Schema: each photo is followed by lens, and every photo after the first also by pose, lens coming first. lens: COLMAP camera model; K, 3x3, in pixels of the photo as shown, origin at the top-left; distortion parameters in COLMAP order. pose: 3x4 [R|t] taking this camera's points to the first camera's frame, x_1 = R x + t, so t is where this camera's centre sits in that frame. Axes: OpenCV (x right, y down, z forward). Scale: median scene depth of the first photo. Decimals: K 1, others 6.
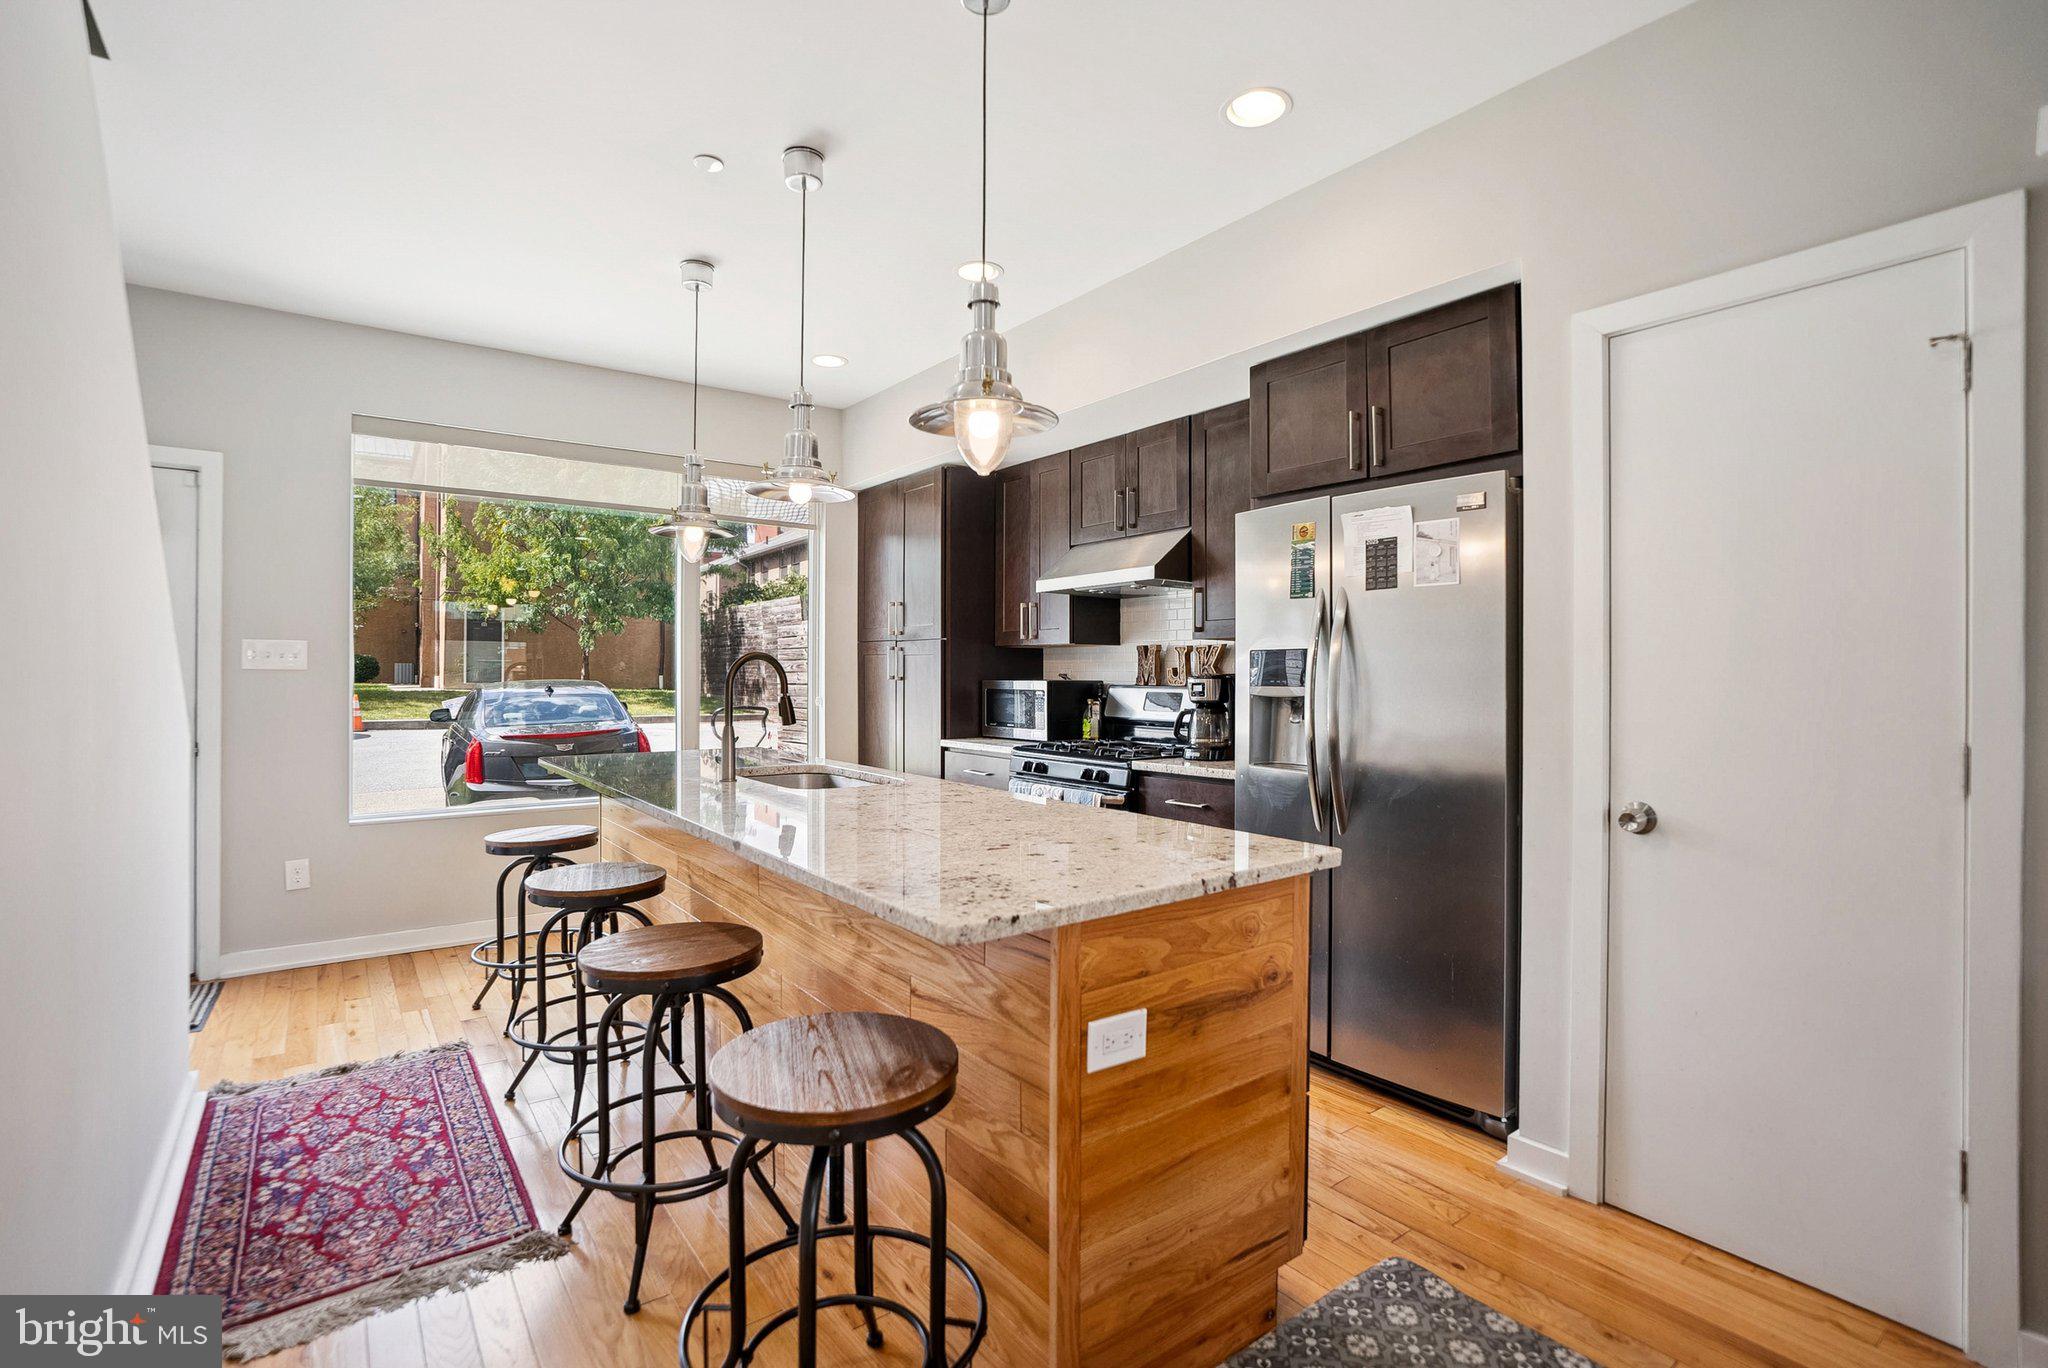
lens RADIAL K [[952.9, 0, 1025.8], [0, 952.9, 675.4], [0, 0, 1]] dist [-0.027113, 0.001102]
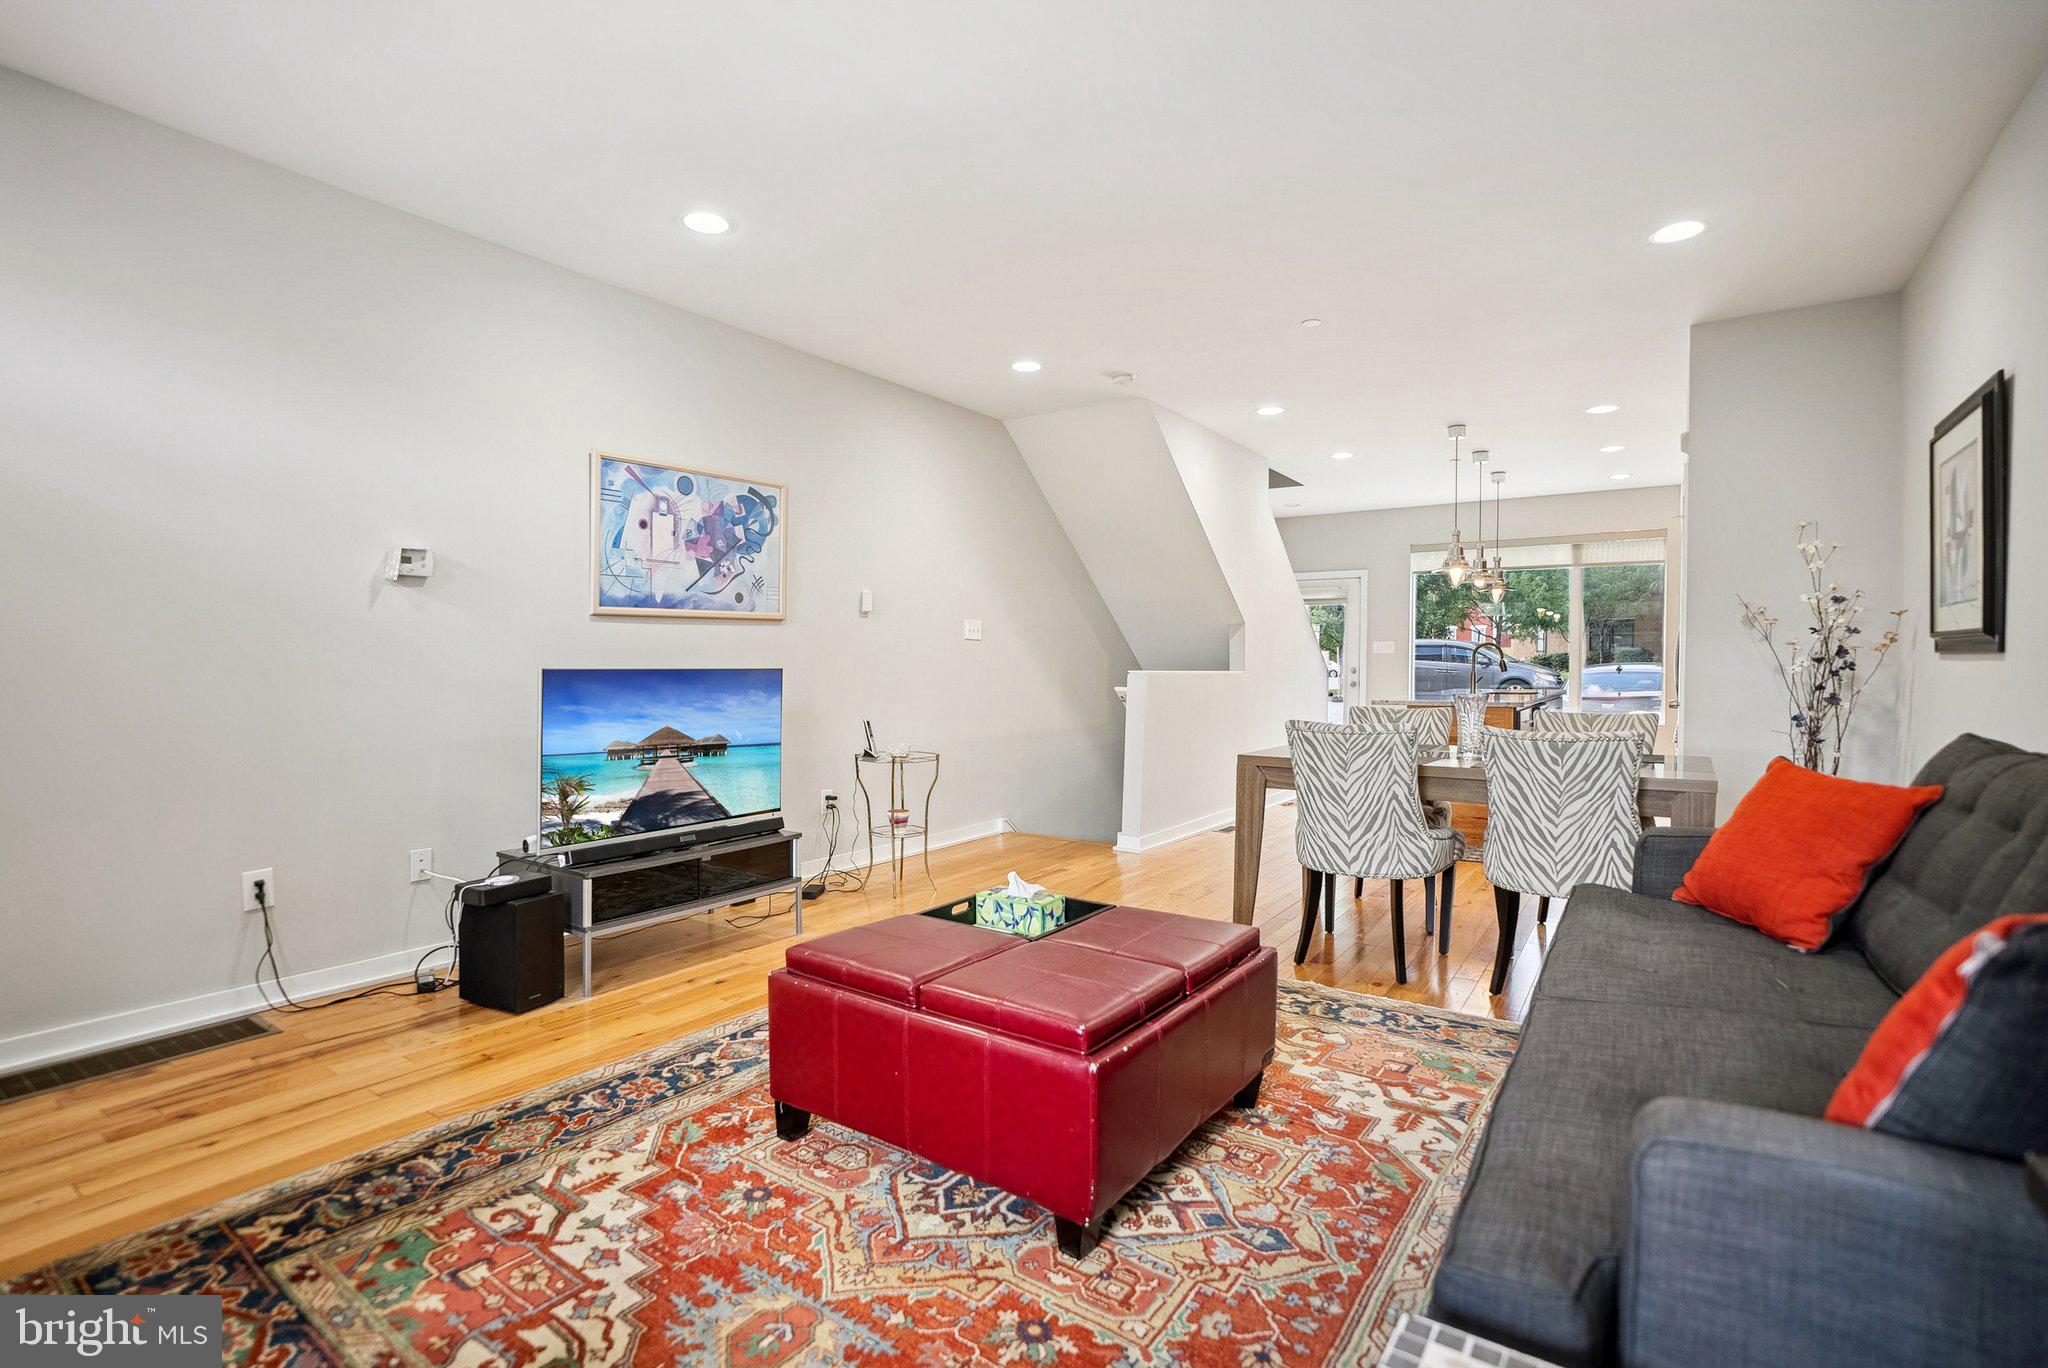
lens RADIAL K [[952.9, 0, 1025.8], [0, 952.9, 675.4], [0, 0, 1]] dist [-0.027113, 0.001102]
pose [[0.316673, 0.005638, -0.948518, 2.231149], [0.004016, 0.999965, 0.007284, 0.051196], [0.948526, -0.006116, 0.316640, -1.235973]]
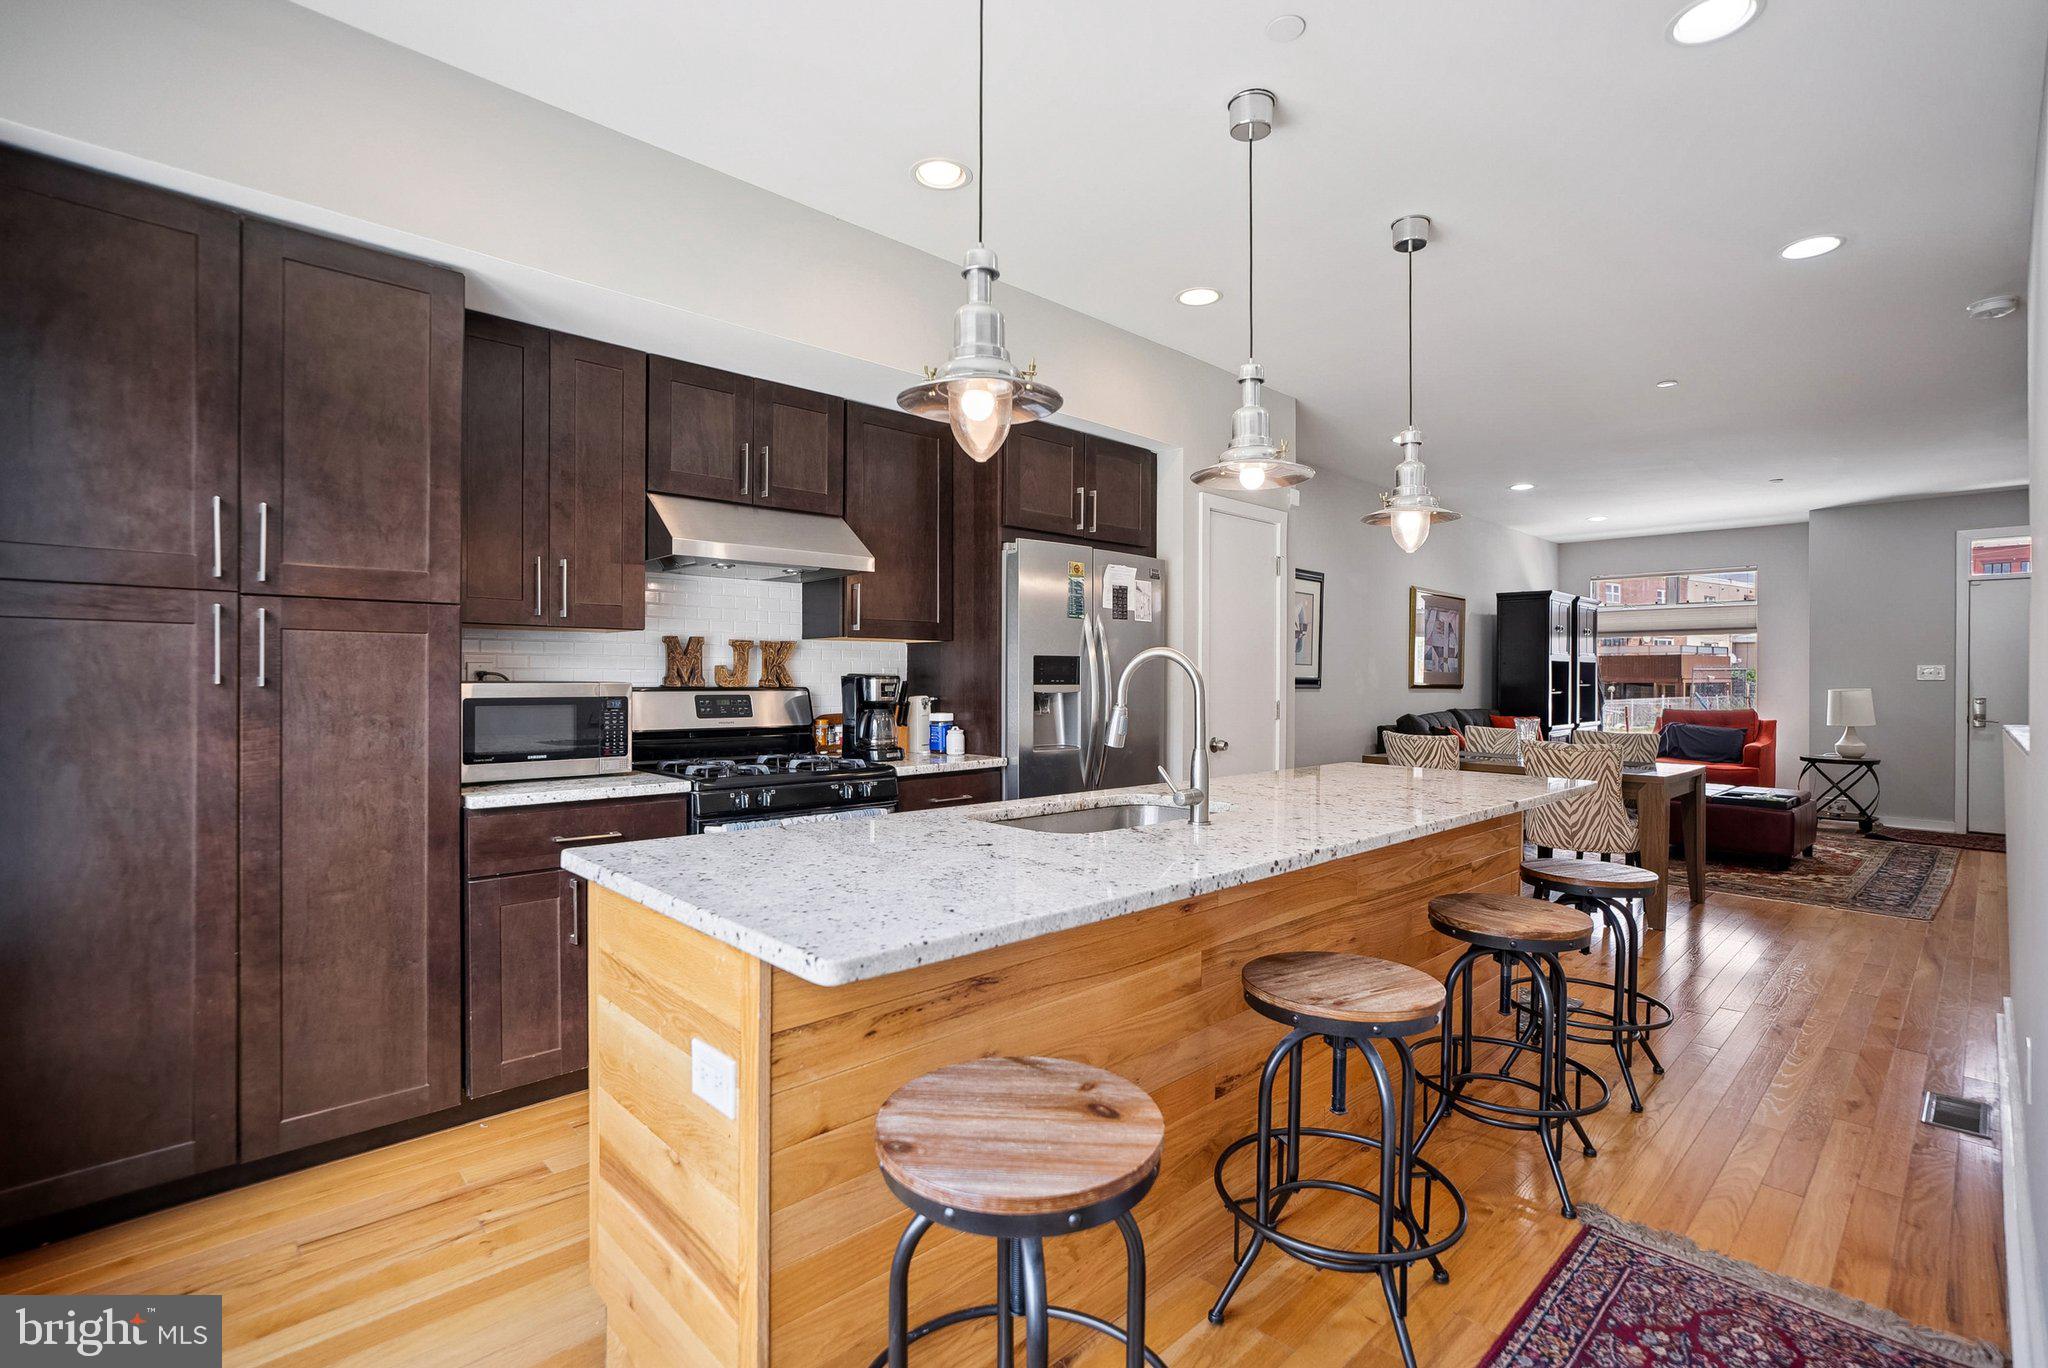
lens RADIAL K [[944.1, 0, 1080.3], [0, 944.1, 678.8], [0, 0, 1]] dist [-0.000137, 0.011509]
pose [[-0.163102, -0.009073, 0.986568, -1.307123], [-0.010342, 0.999919, 0.007486, -0.009335], [-0.986555, -0.008982, -0.163182, 1.554575]]
